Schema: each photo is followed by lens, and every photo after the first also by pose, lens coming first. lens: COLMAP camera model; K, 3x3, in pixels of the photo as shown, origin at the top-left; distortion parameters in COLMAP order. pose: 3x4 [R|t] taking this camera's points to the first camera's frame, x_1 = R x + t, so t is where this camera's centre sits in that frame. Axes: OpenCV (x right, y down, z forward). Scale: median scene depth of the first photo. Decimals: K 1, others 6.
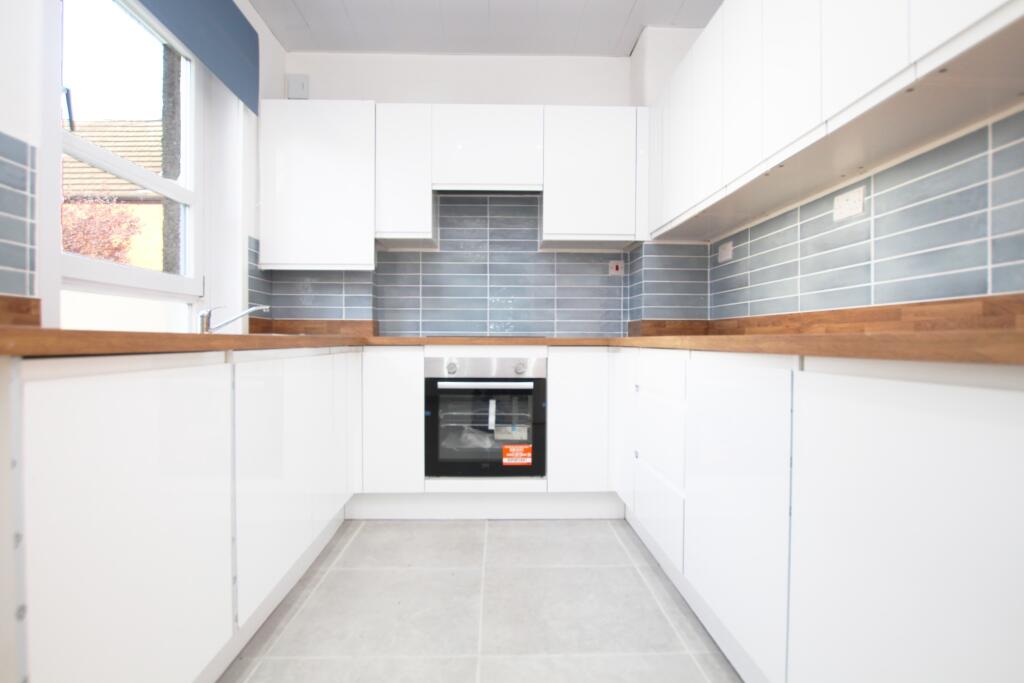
lens RADIAL K [[539.6, 0, 512.0], [0, 539.6, 341.5], [0, 0, 1]] dist [-0.020720, 0.001803]
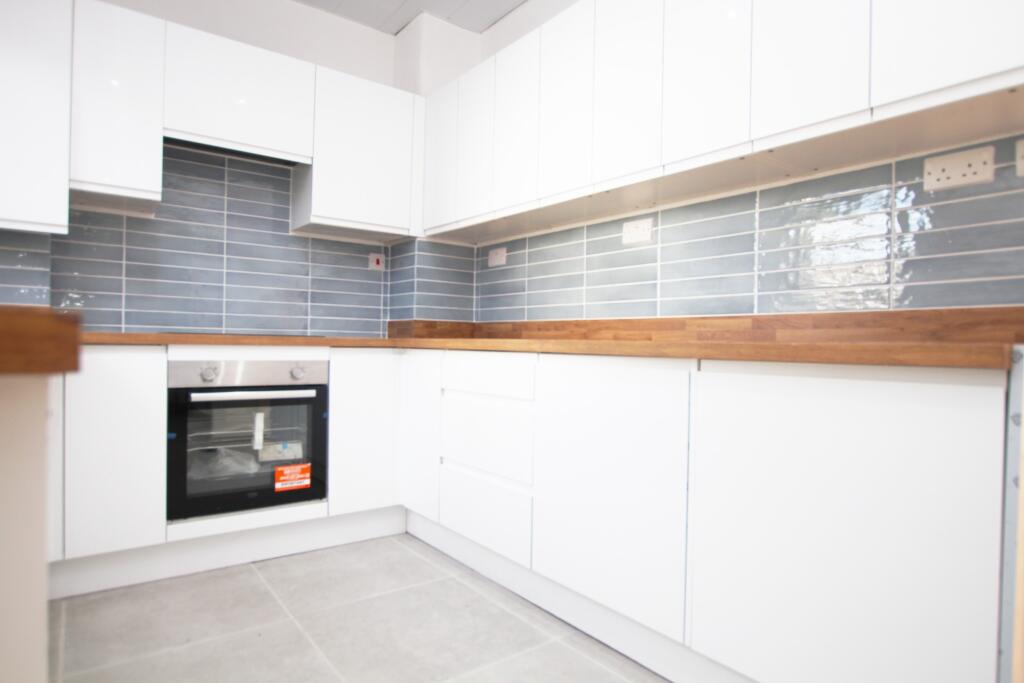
lens RADIAL K [[590.3, 0, 512.0], [0, 590.3, 341.5], [0, 0, 1]] dist [-0.016207, 0.002700]
pose [[0.813146, 0.012923, 0.581917, -0.245651], [-0.014059, 0.999898, -0.002560, -0.002109], [-0.581890, -0.006100, 0.813244, 0.062530]]
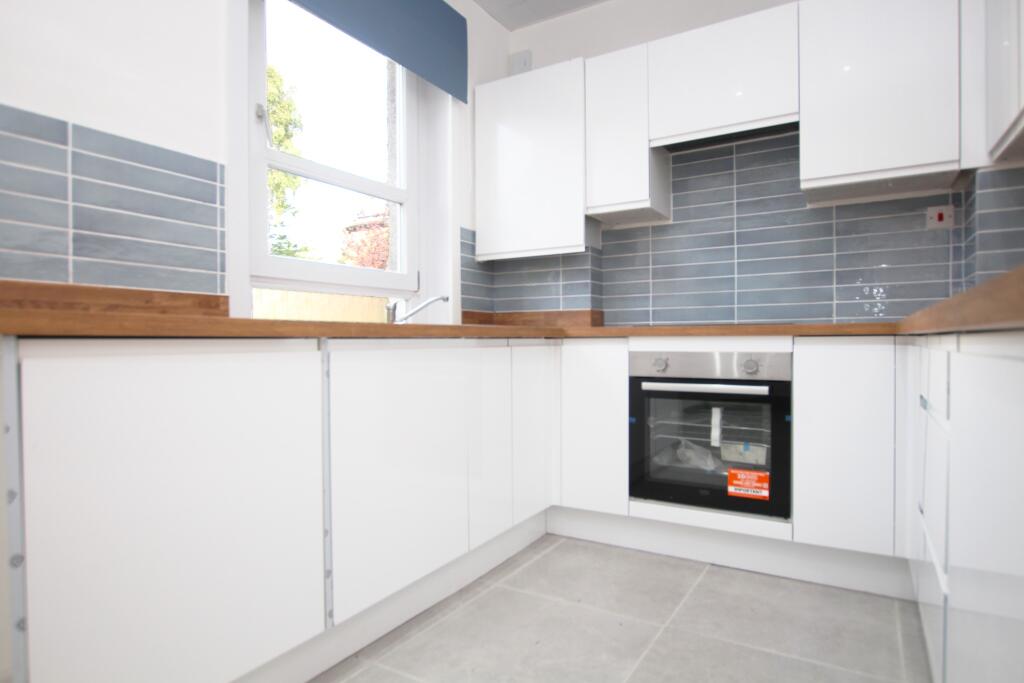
lens RADIAL K [[590.3, 0, 512.0], [0, 590.3, 341.5], [0, 0, 1]] dist [-0.016207, 0.002700]
pose [[0.837707, -0.006476, -0.546081, 0.178582], [0.007329, 0.999973, -0.000615, 0.013235], [0.546071, -0.003487, 0.837732, 0.147498]]
